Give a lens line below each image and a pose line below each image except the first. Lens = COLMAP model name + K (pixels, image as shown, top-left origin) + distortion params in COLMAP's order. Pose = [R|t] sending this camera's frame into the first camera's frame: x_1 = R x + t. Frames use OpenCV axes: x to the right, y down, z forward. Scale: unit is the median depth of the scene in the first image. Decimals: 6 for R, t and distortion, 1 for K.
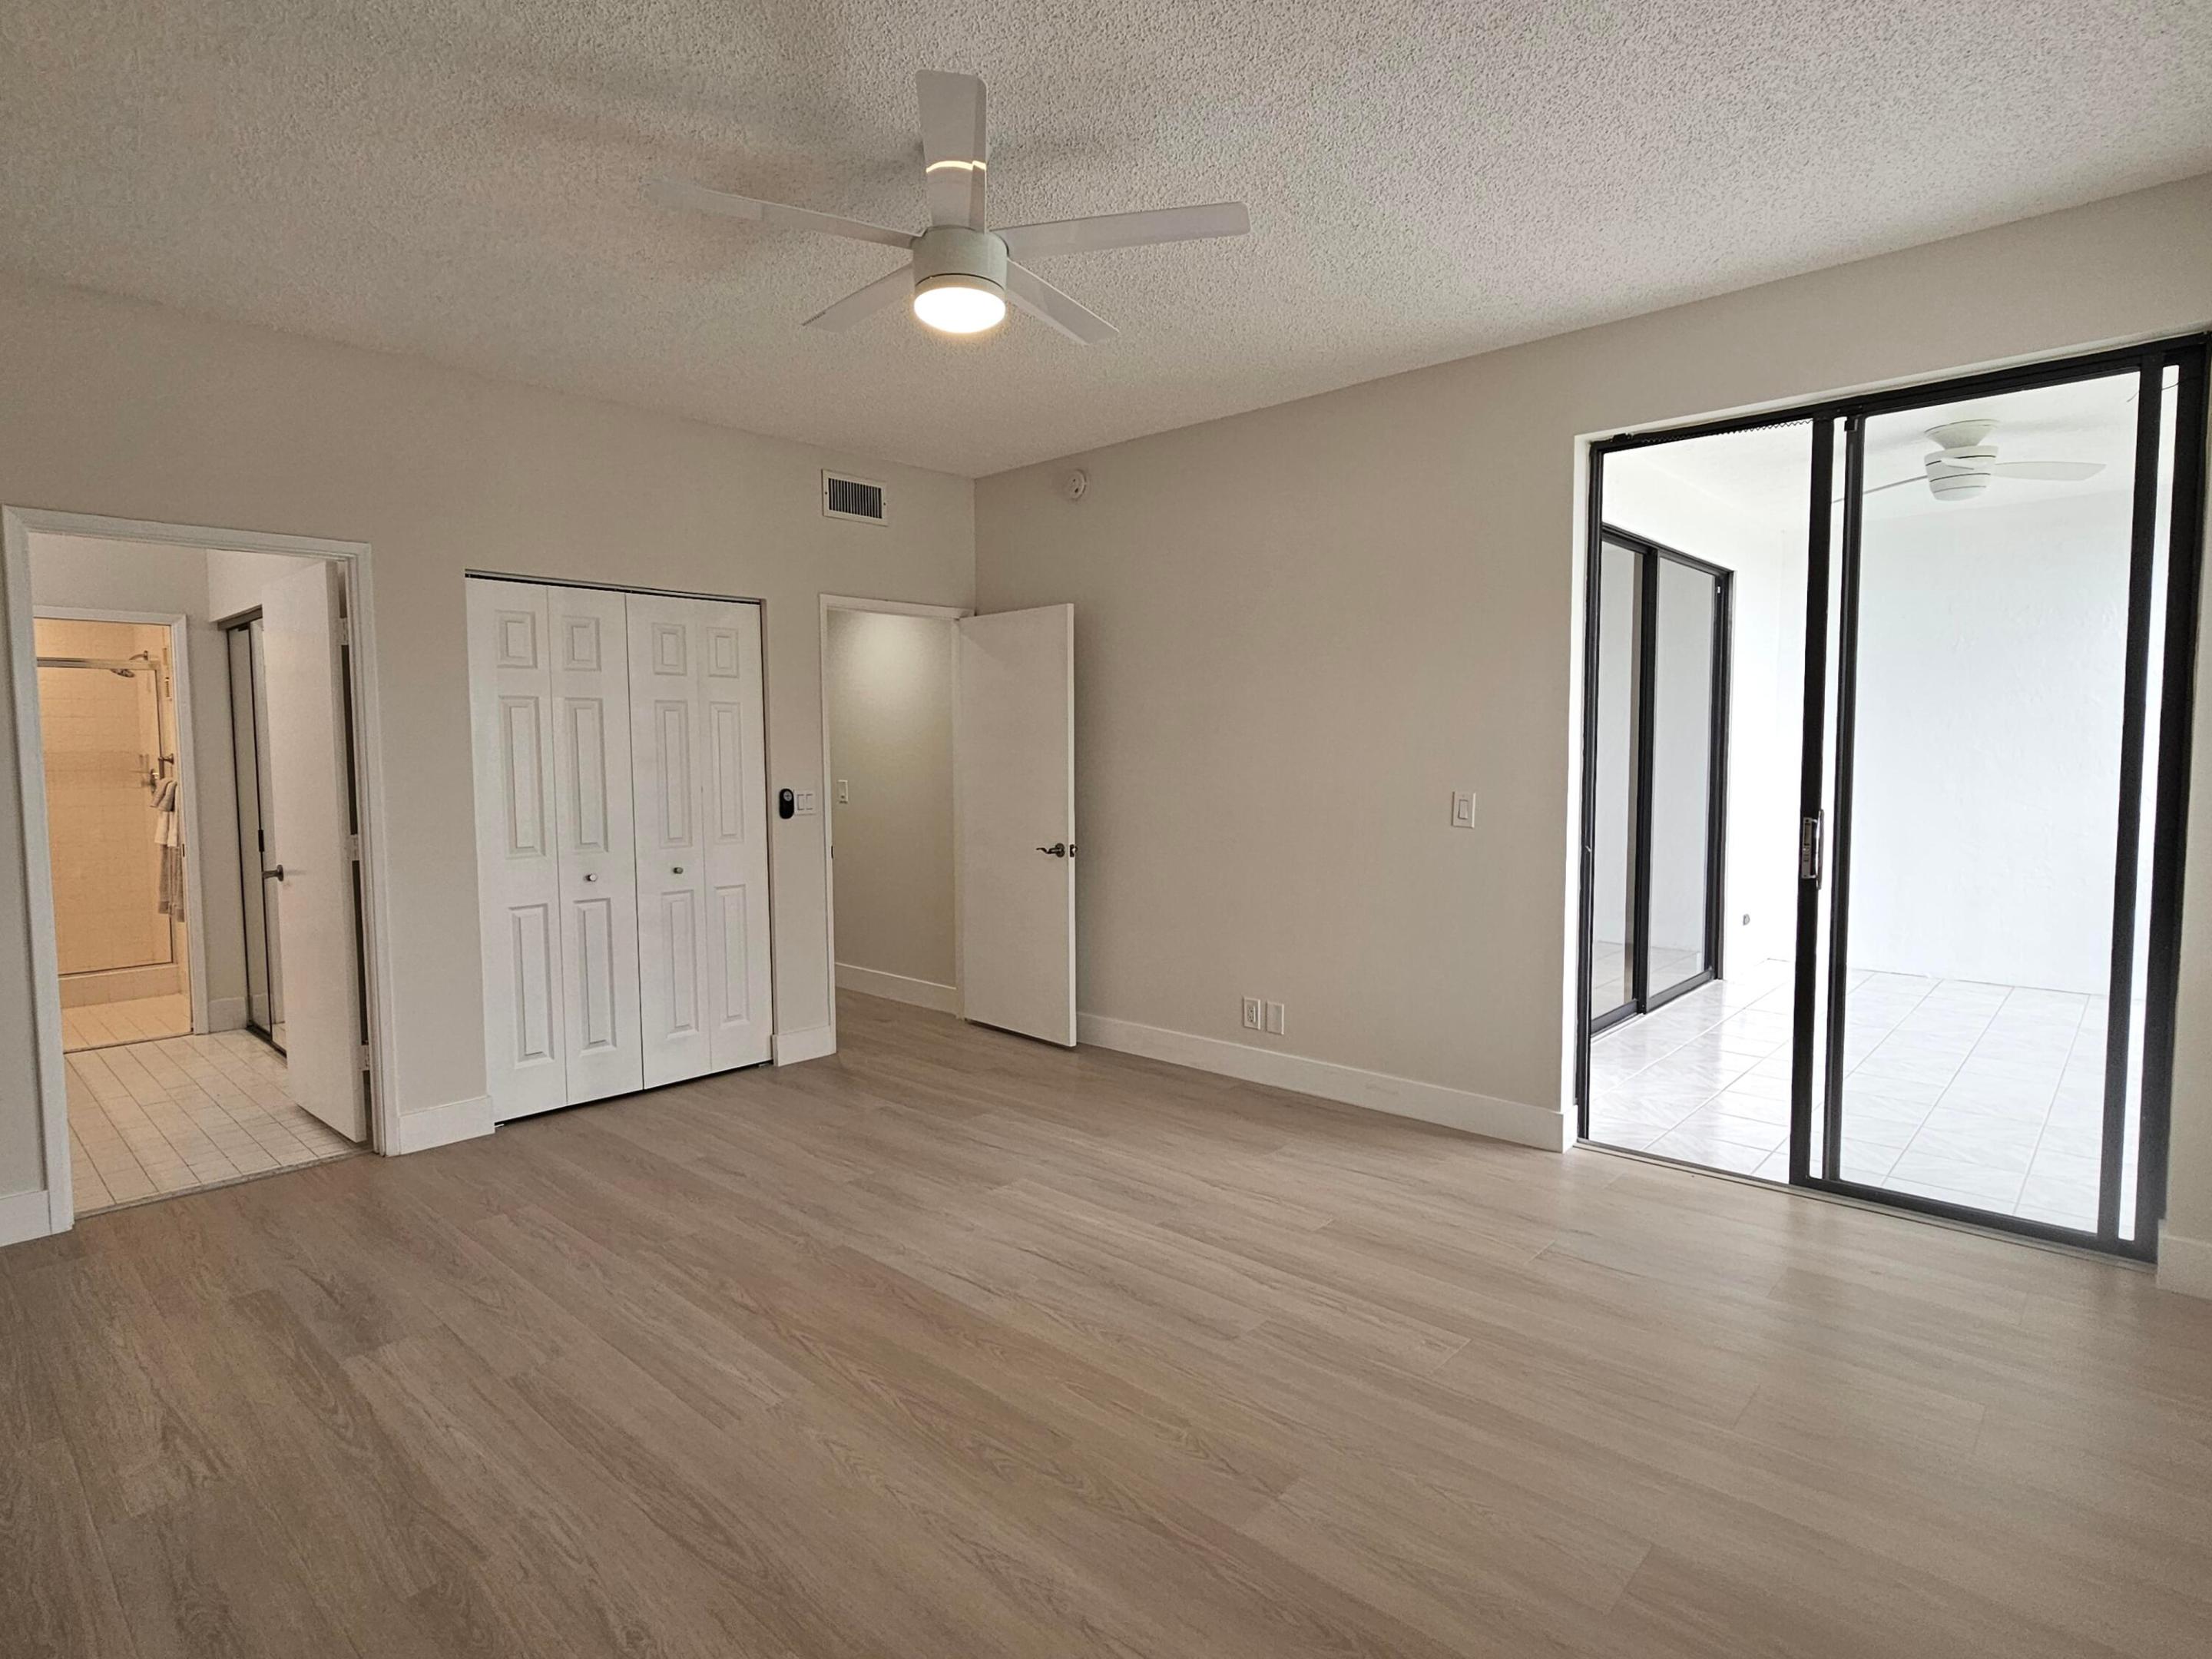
lens RADIAL K [[1180.9, 0, 1106.0], [0, 1180.9, 829.5], [0, 0, 1]] dist [-0.001417, -0.000320]
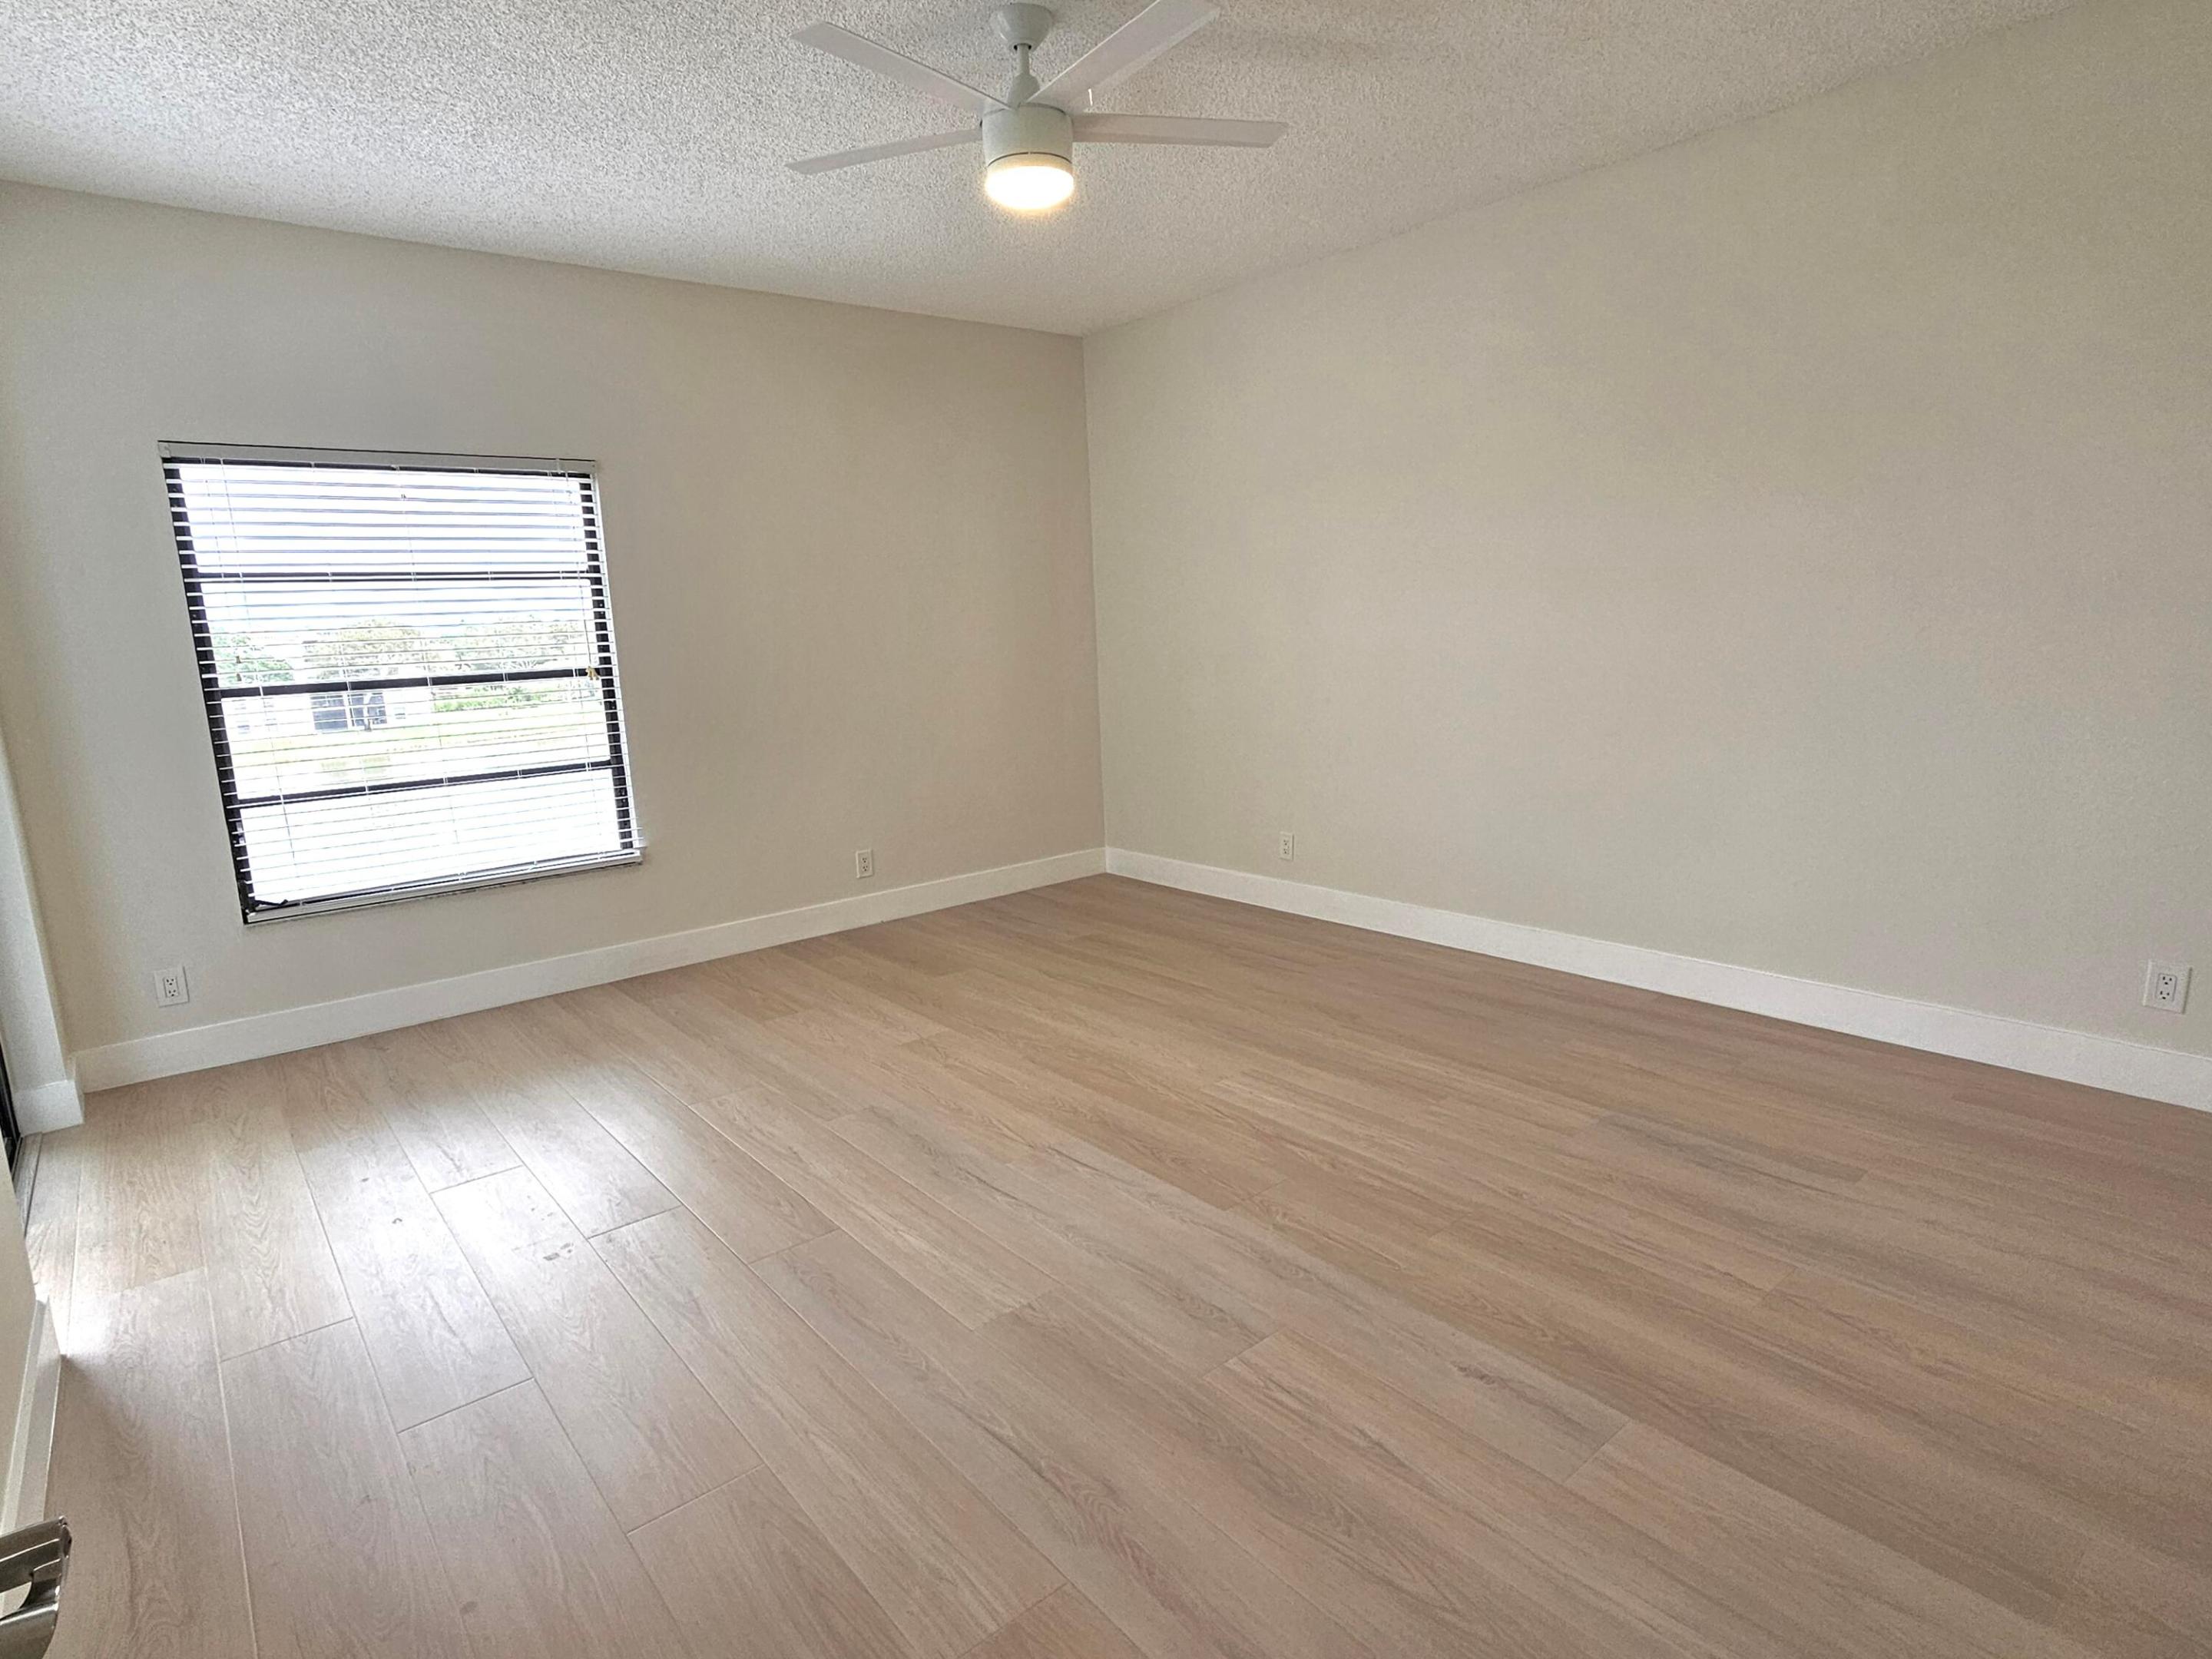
lens RADIAL K [[1180.9, 0, 1106.0], [0, 1180.9, 829.5], [0, 0, 1]] dist [-0.001417, -0.000320]
pose [[-0.989913, 0.023933, 0.139640, -0.282228], [0.057738, 0.968215, 0.243363, -0.118891], [-0.129377, 0.248971, -0.959831, 1.868046]]
